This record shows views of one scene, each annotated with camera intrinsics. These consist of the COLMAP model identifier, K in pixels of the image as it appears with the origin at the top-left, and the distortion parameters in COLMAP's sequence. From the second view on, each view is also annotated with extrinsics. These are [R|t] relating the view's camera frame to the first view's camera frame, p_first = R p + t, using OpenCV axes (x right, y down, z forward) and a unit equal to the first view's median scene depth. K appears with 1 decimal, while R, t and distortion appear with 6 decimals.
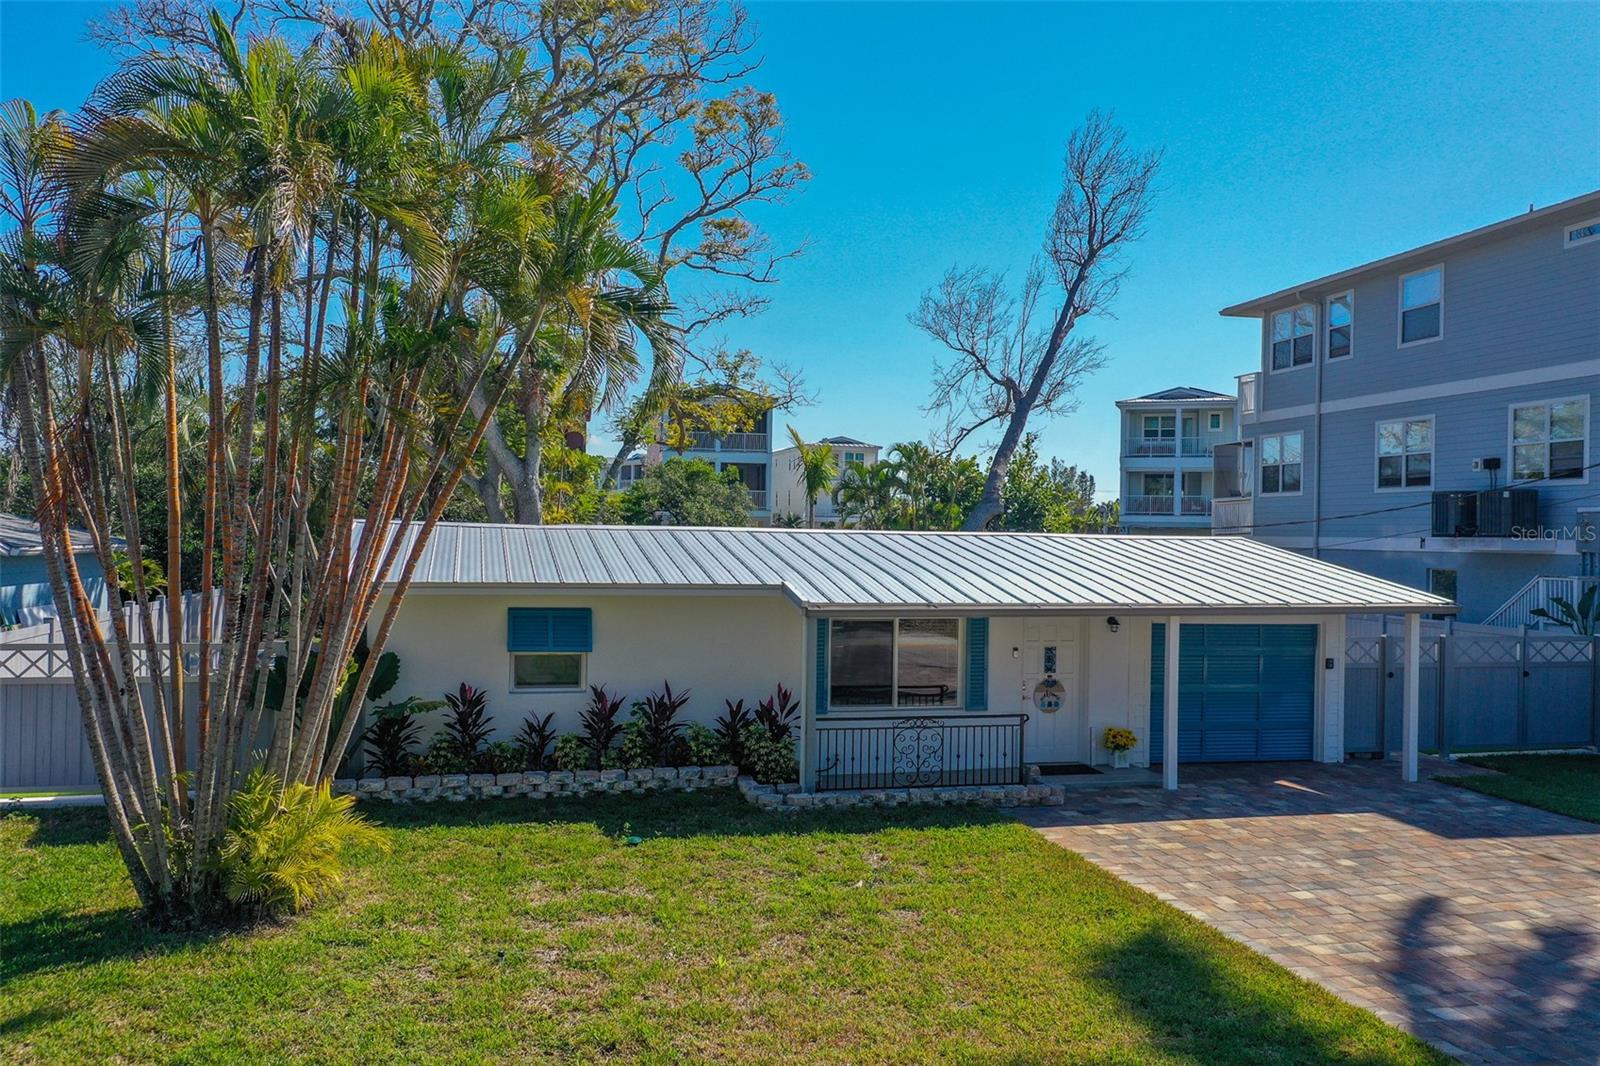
lens RADIAL K [[1226.7, 0, 763.7], [0, 1226.7, 510.0], [0, 0, 1]] dist [0.002579, 0.001514]
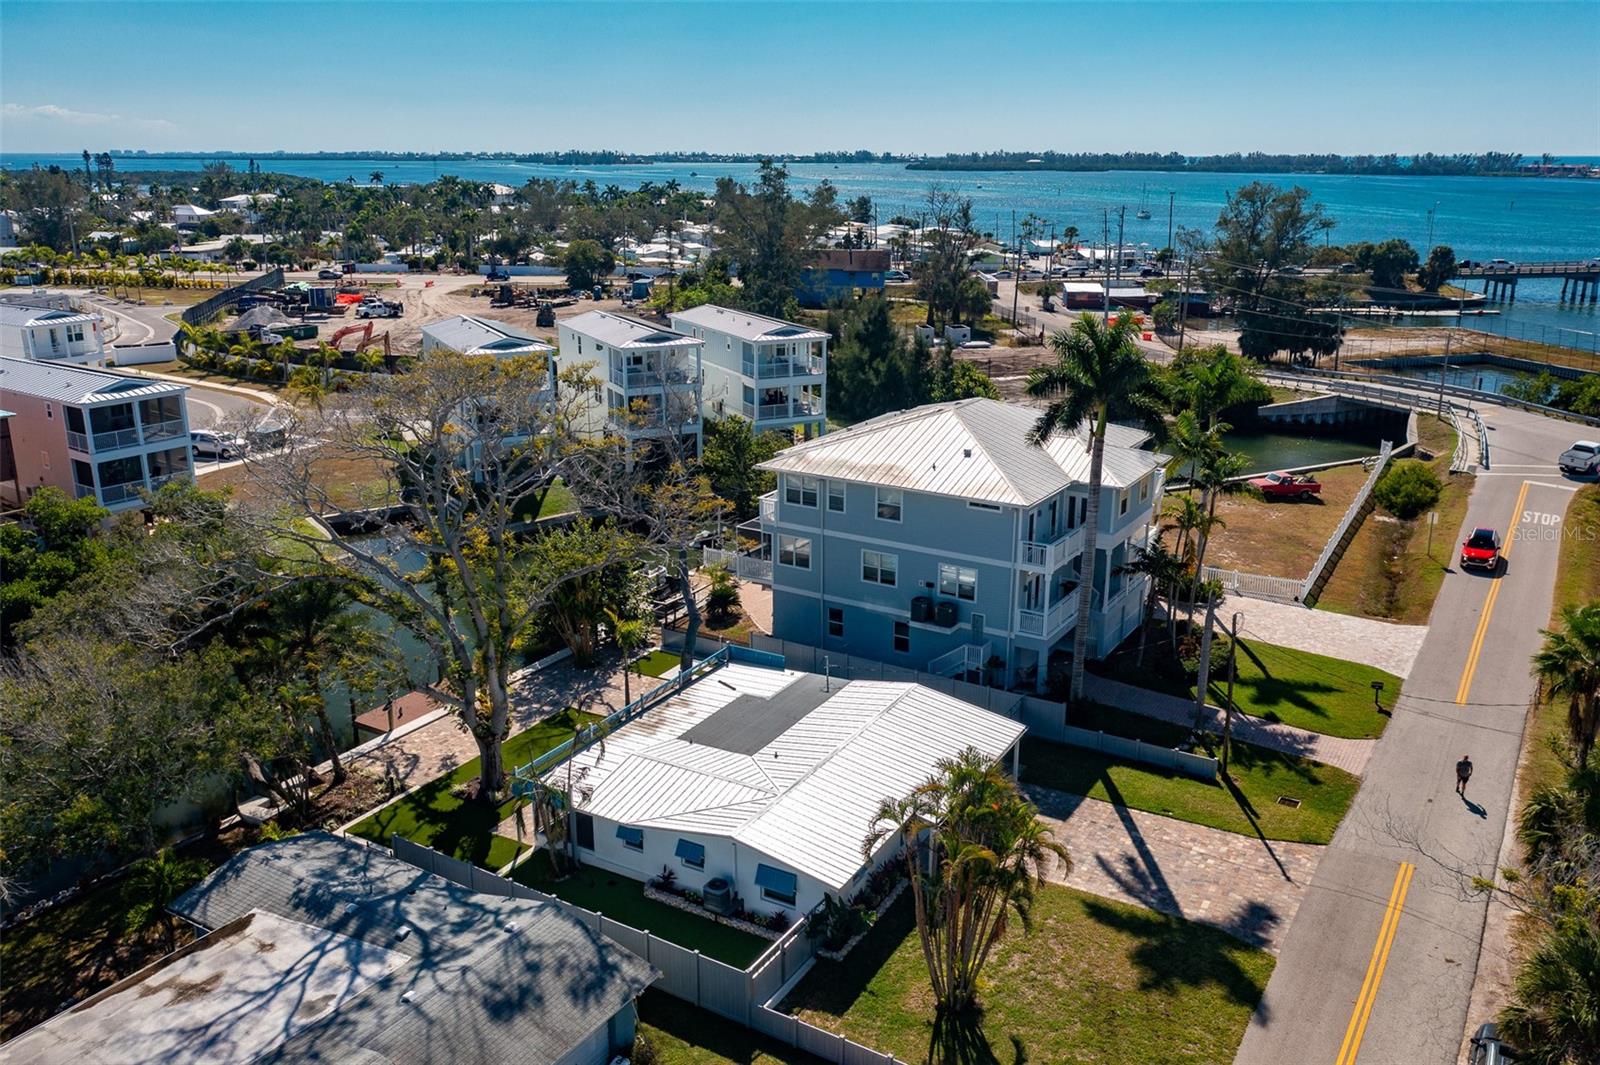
lens RADIAL K [[1266.3, 0, 800.0], [0, 1266.3, 532.5], [0, 0, 1]] dist [0.000150, 0.010092]
pose [[0.675011, -0.226198, 0.702278, -0.948961], [0.008011, 0.954036, 0.299586, -0.662985], [-0.737764, -0.196598, 0.645797, -0.252452]]
